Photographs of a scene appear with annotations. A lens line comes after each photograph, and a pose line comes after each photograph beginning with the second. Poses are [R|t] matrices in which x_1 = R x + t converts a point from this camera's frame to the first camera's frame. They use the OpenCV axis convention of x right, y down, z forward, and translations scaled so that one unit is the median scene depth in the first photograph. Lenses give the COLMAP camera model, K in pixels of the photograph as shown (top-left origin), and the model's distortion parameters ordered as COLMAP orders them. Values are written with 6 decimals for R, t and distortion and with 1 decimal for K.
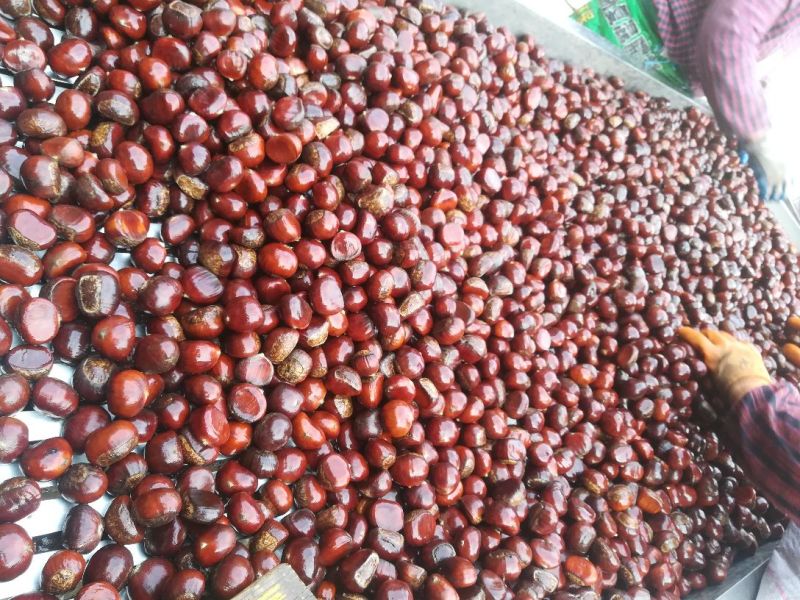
lens RADIAL K [[632.7, 0, 402.5], [0, 632.7, 316.6], [0, 0, 1]] dist [0.081371, -0.138925]
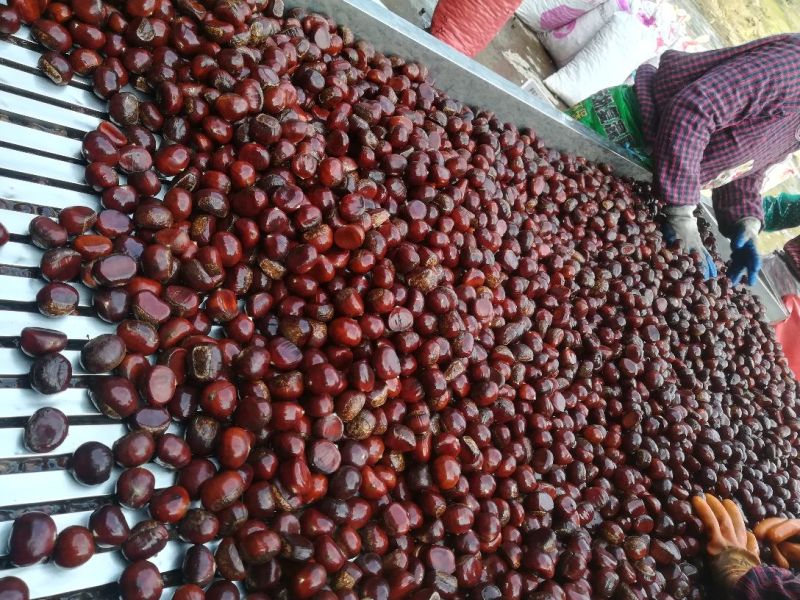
lens RADIAL K [[632.7, 0, 402.5], [0, 632.7, 316.6], [0, 0, 1]] dist [0.081371, -0.138925]
pose [[0.999346, 0.006492, 0.035571, -0.122018], [-0.003007, 0.995262, -0.097178, -0.004186], [-0.036034, 0.097007, 0.994631, -0.143460]]
